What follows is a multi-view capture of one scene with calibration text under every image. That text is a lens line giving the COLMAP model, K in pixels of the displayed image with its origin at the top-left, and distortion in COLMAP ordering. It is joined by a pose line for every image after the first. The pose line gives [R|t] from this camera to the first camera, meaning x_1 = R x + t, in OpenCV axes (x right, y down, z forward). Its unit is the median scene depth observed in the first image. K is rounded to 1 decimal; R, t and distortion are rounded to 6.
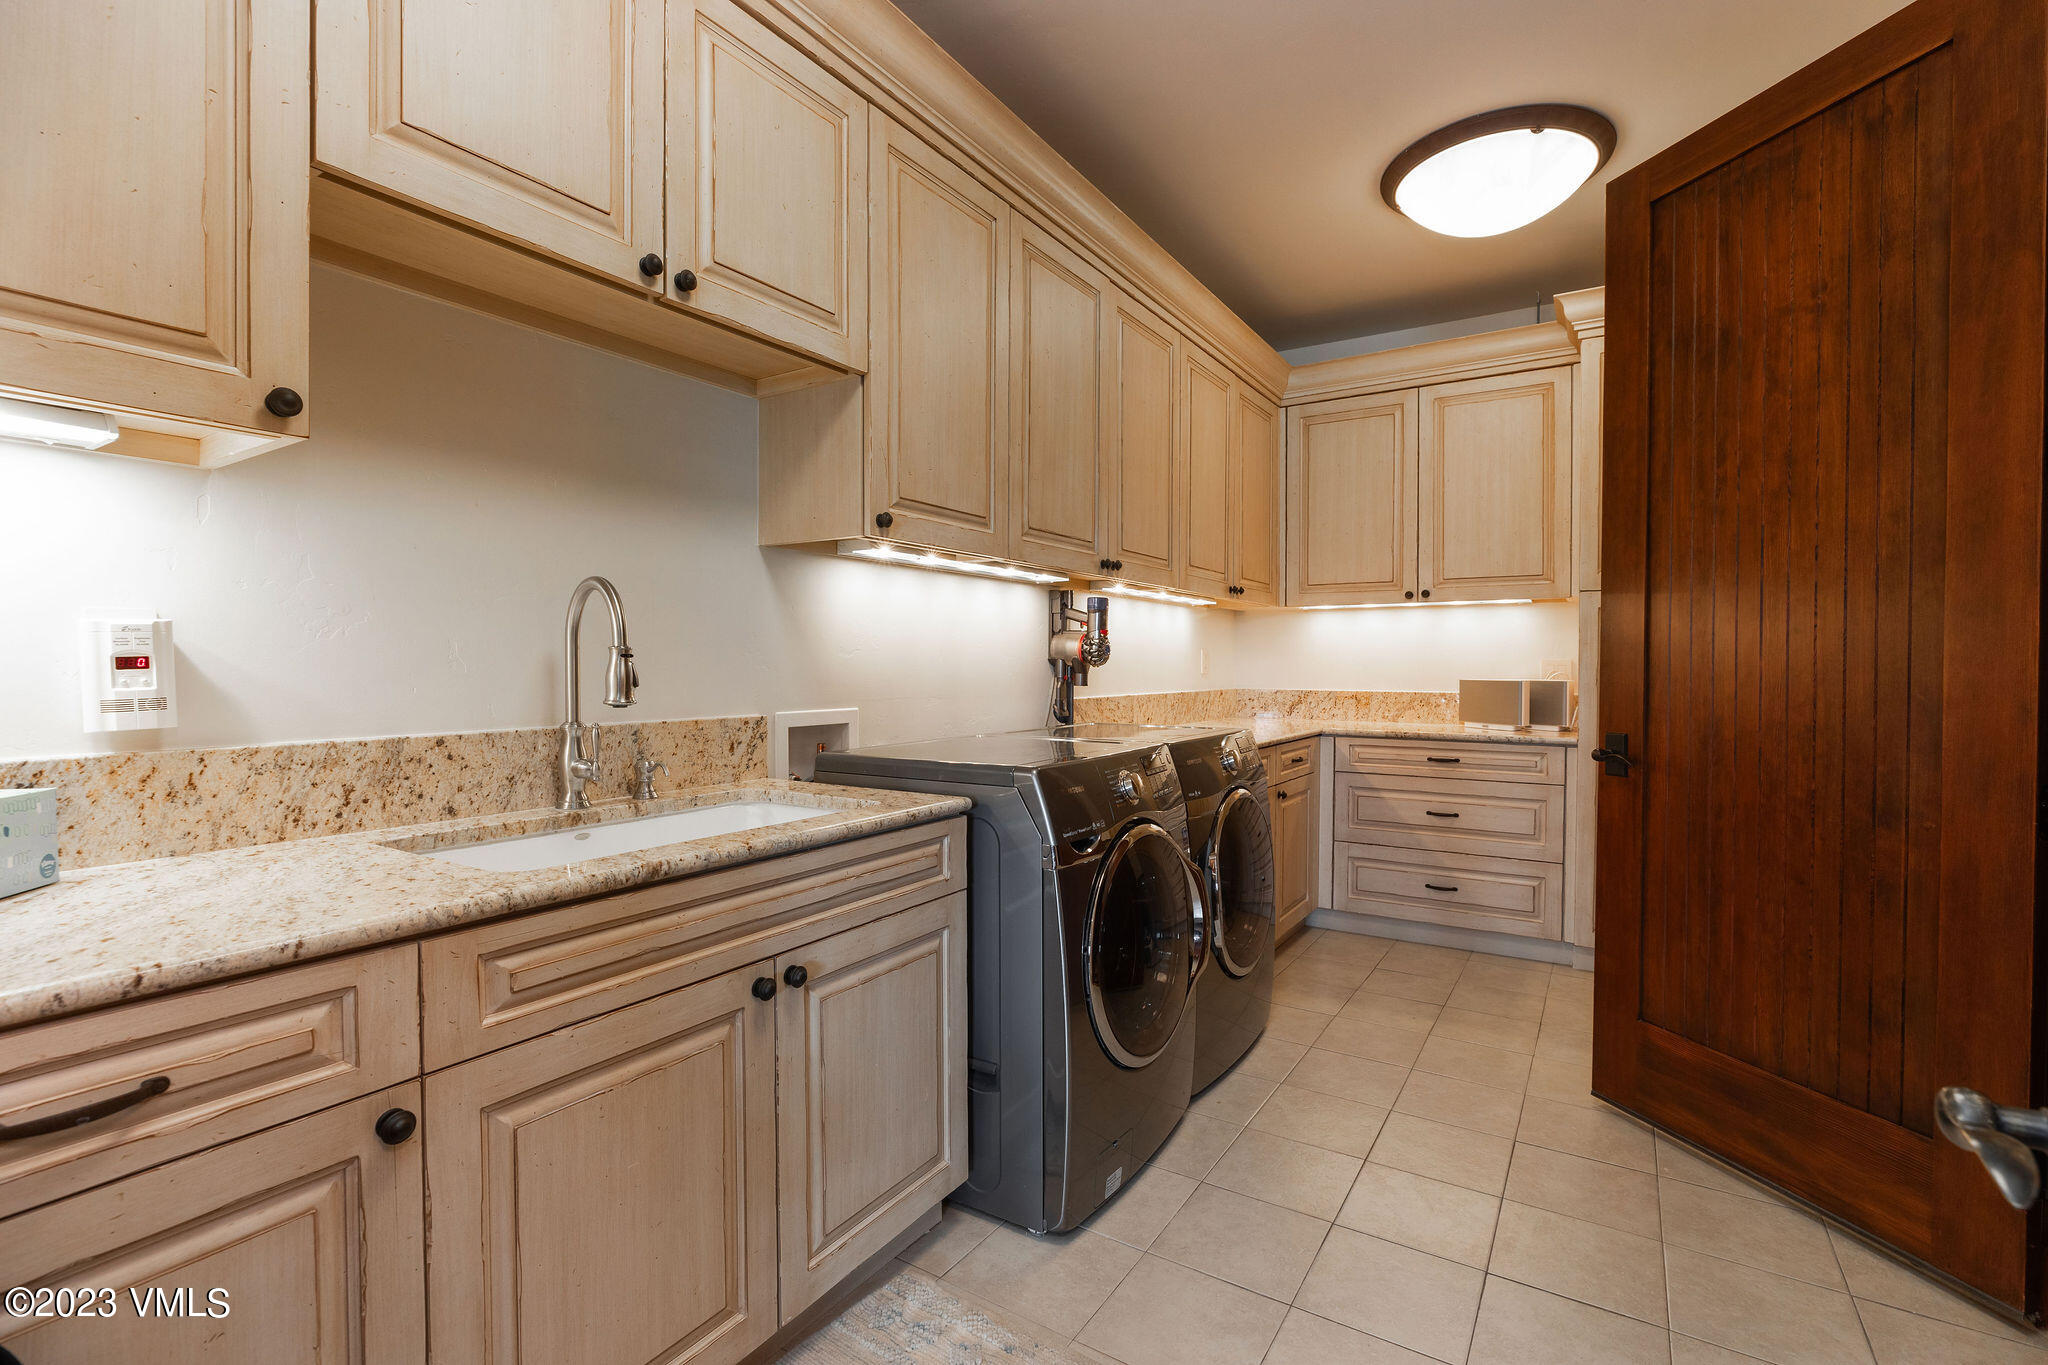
lens RADIAL K [[934.2, 0, 1028.5], [0, 934.2, 678.5], [0, 0, 1]] dist [0.002908, 0.000680]
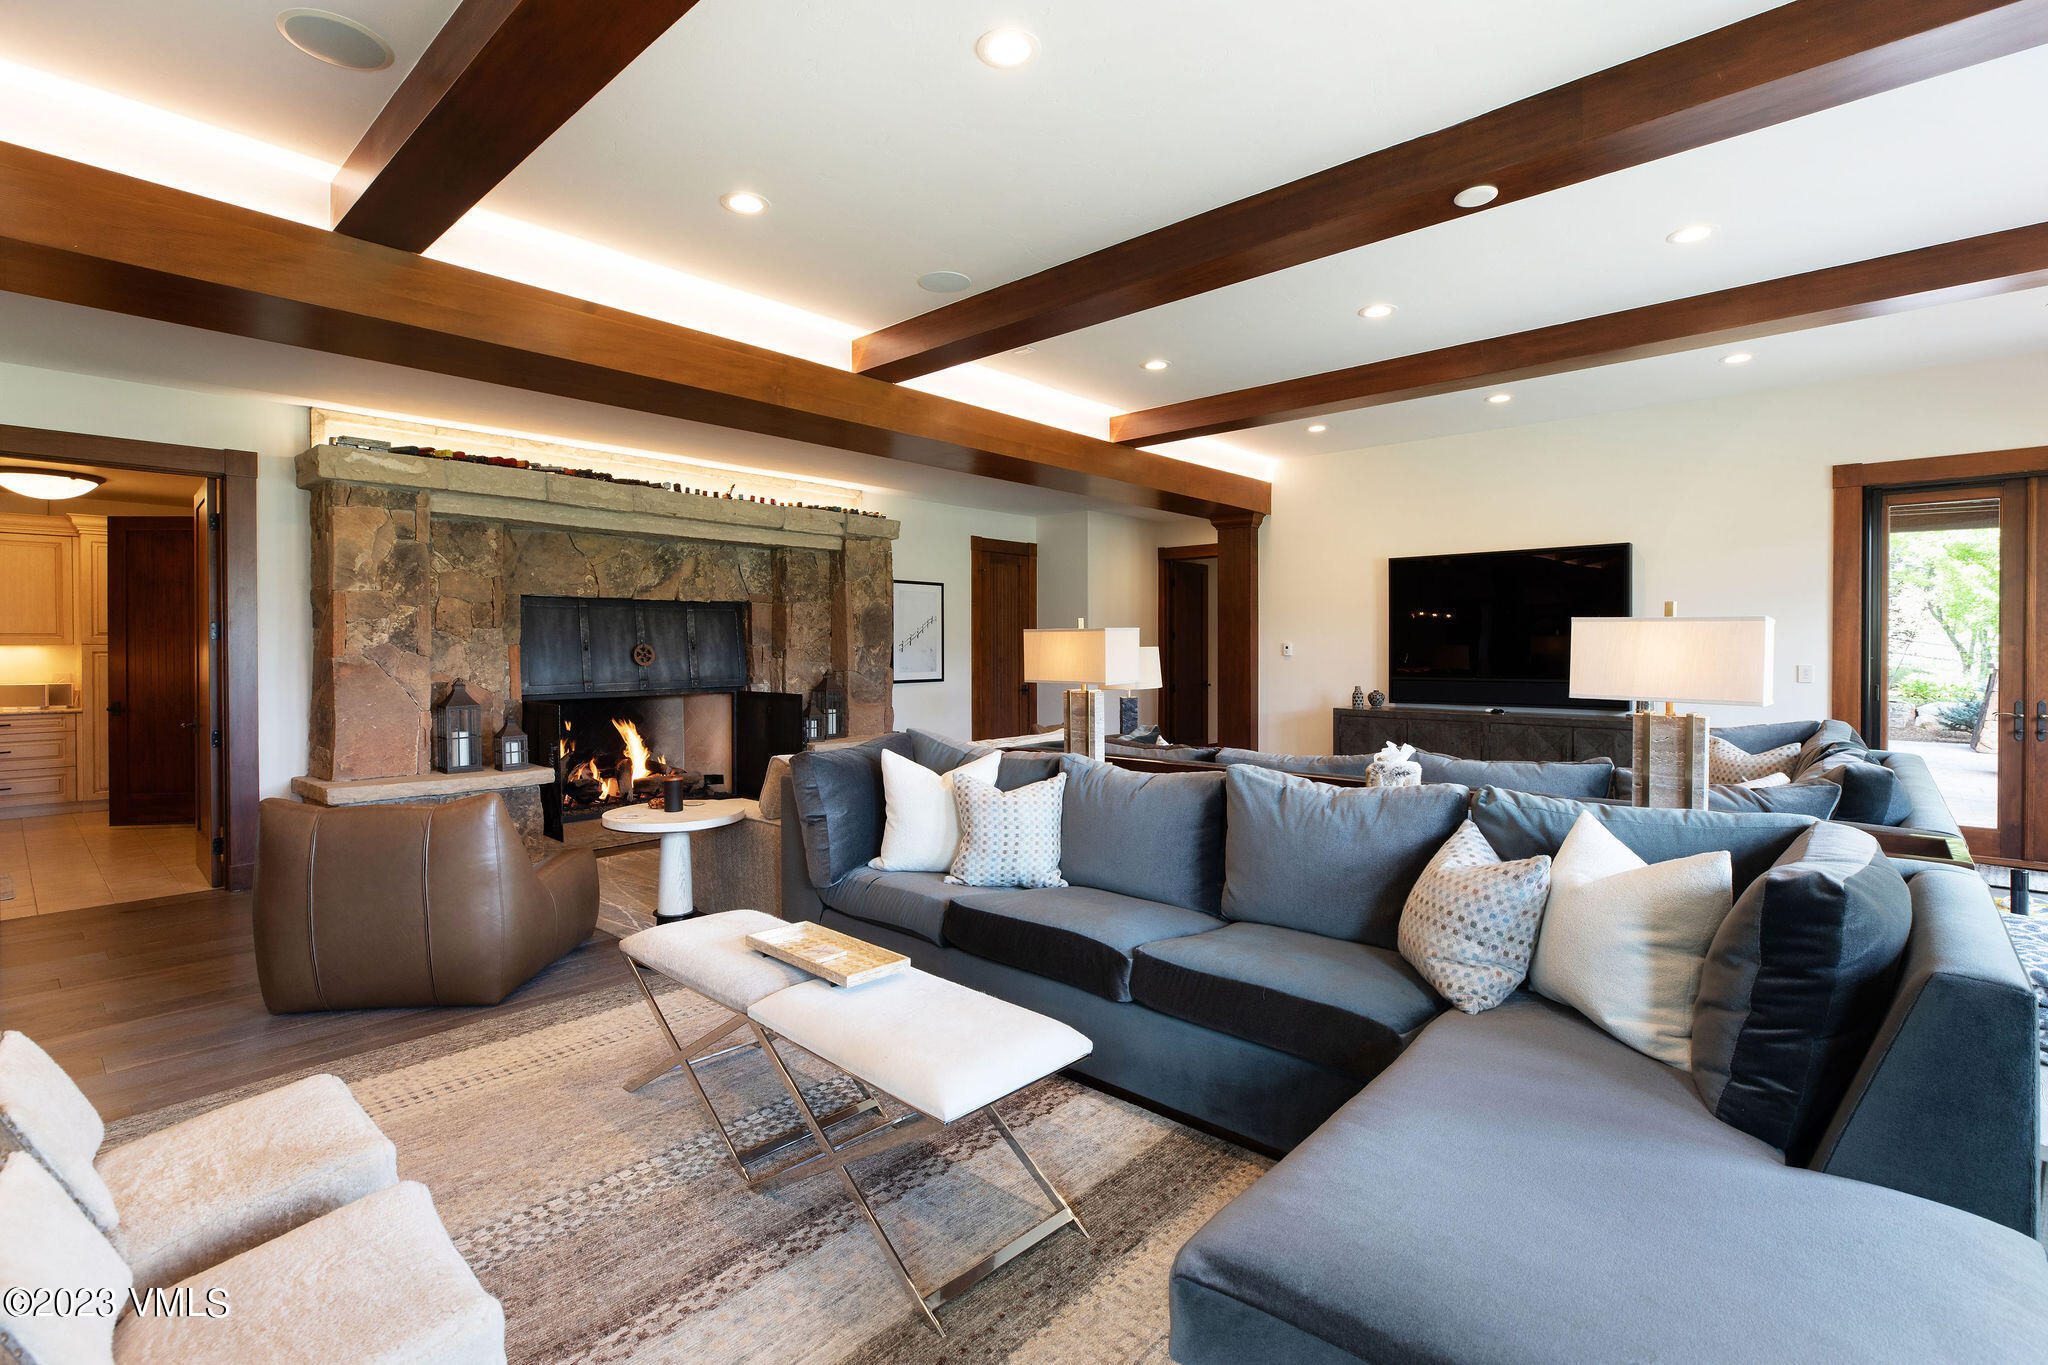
lens RADIAL K [[934.2, 0, 1030.0], [0, 934.2, 679.1], [0, 0, 1]] dist [0.002908, 0.000680]
pose [[0.173602, -0.012542, 0.984736, -1.211379], [0.011763, 0.999874, 0.010661, -0.006088], [-0.984746, 0.009733, 0.173727, -1.602570]]
